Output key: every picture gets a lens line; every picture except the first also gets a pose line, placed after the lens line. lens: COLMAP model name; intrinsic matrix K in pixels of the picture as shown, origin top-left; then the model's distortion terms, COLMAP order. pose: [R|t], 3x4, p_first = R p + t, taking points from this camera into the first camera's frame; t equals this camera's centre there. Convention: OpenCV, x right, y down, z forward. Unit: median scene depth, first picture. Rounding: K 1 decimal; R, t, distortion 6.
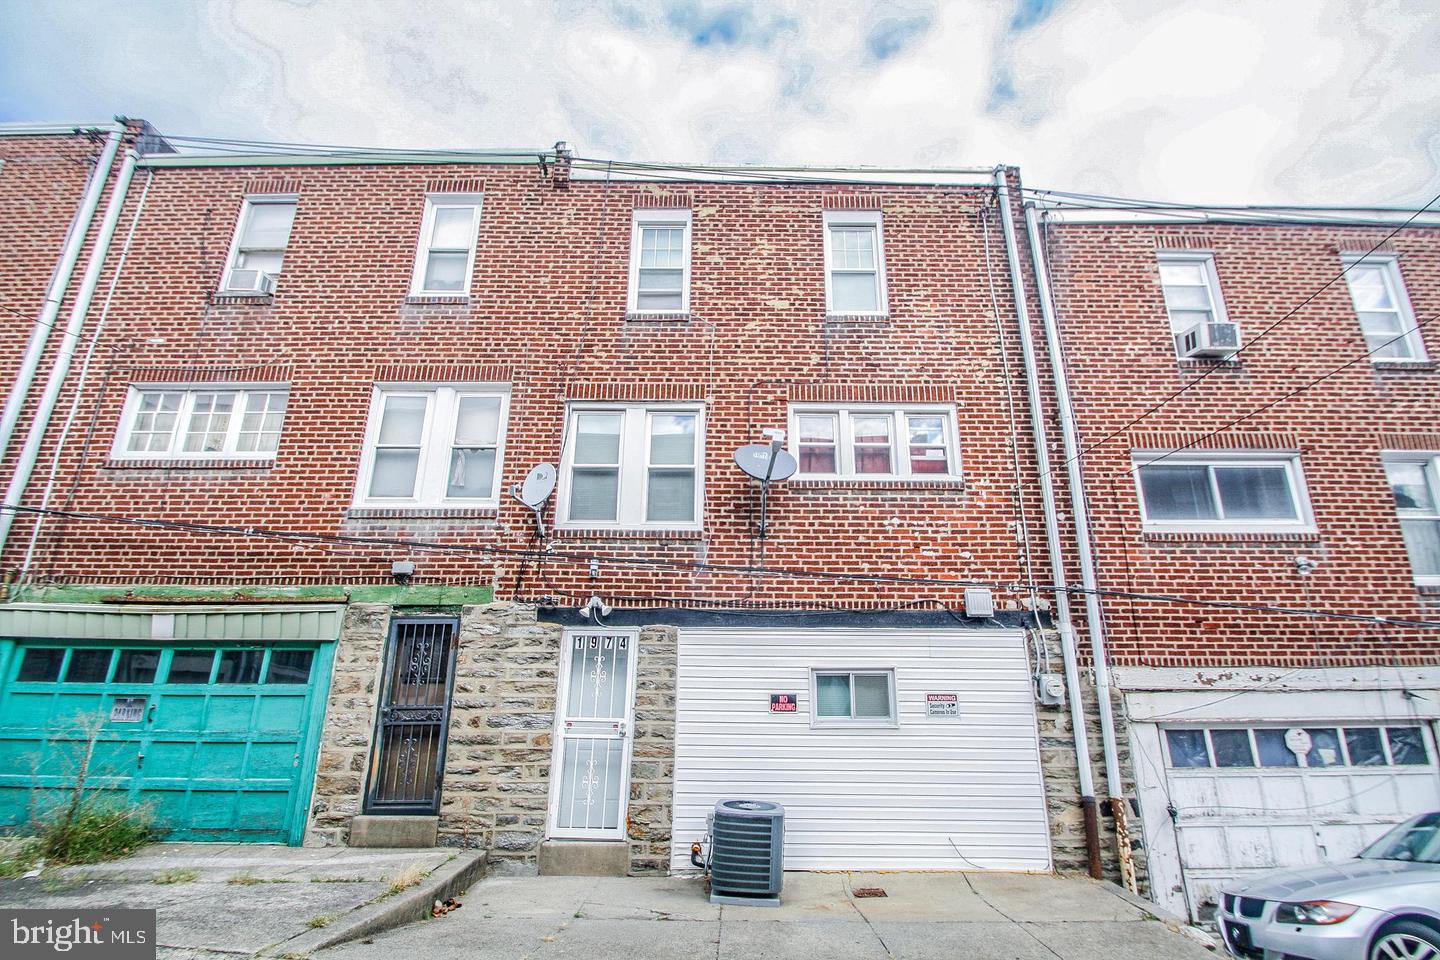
lens RADIAL K [[664.4, 0, 720.0], [0, 664.4, 480.0], [0, 0, 1]] dist [0.001327, -0.008281]
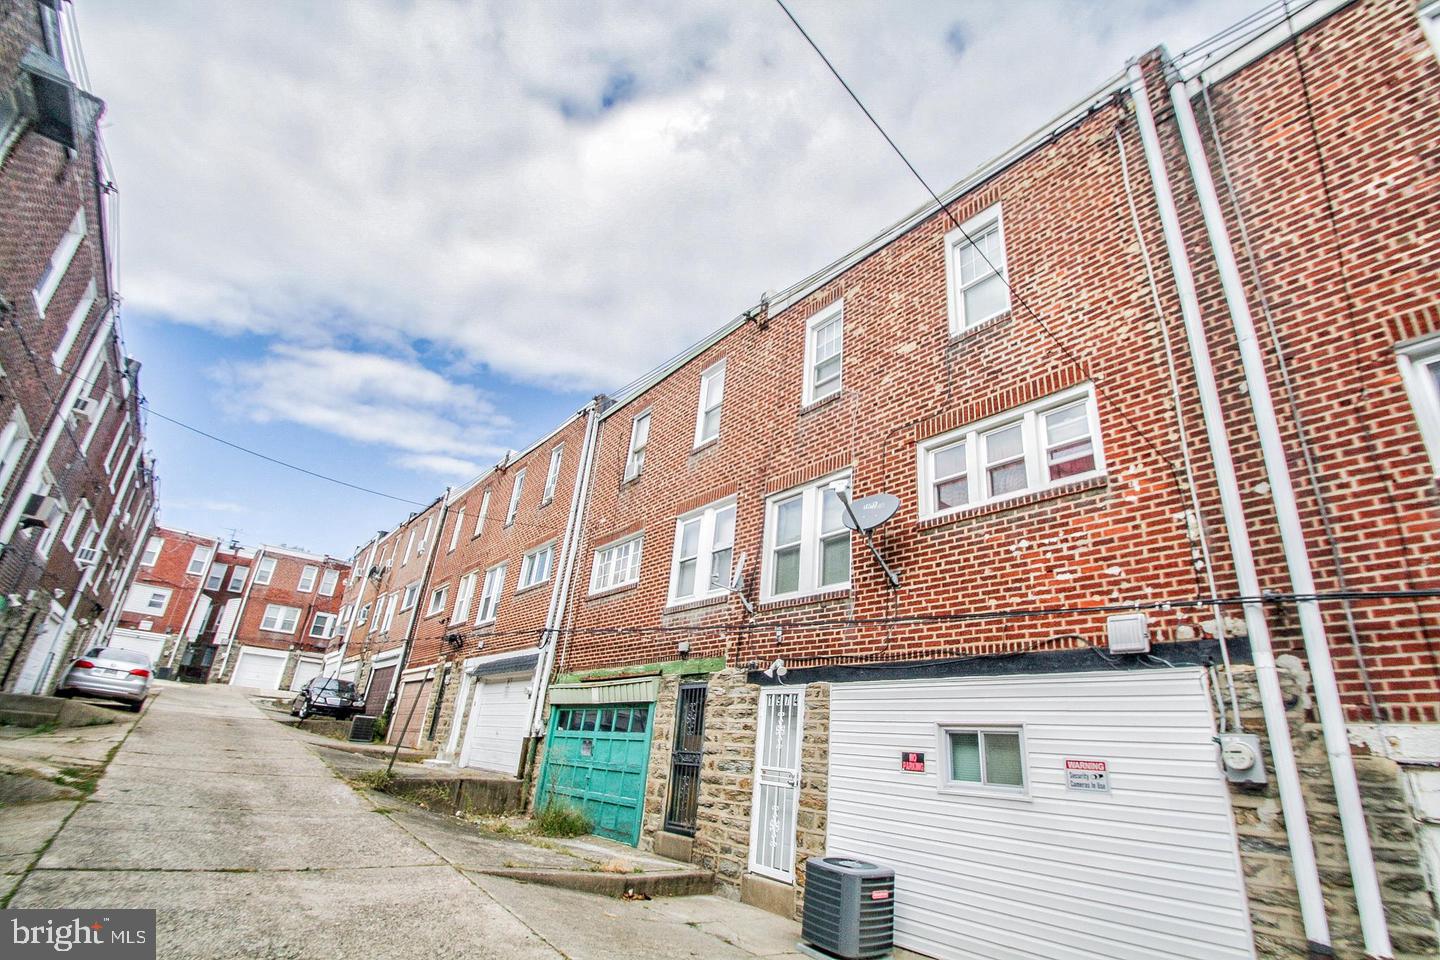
lens RADIAL K [[664.4, 0, 720.0], [0, 664.4, 480.0], [0, 0, 1]] dist [0.001327, -0.008281]
pose [[0.622025, -0.262043, -0.737847, 0.671813], [0.151015, 0.964793, -0.215333, 0.107829], [0.768296, 0.022517, 0.639698, 0.178606]]
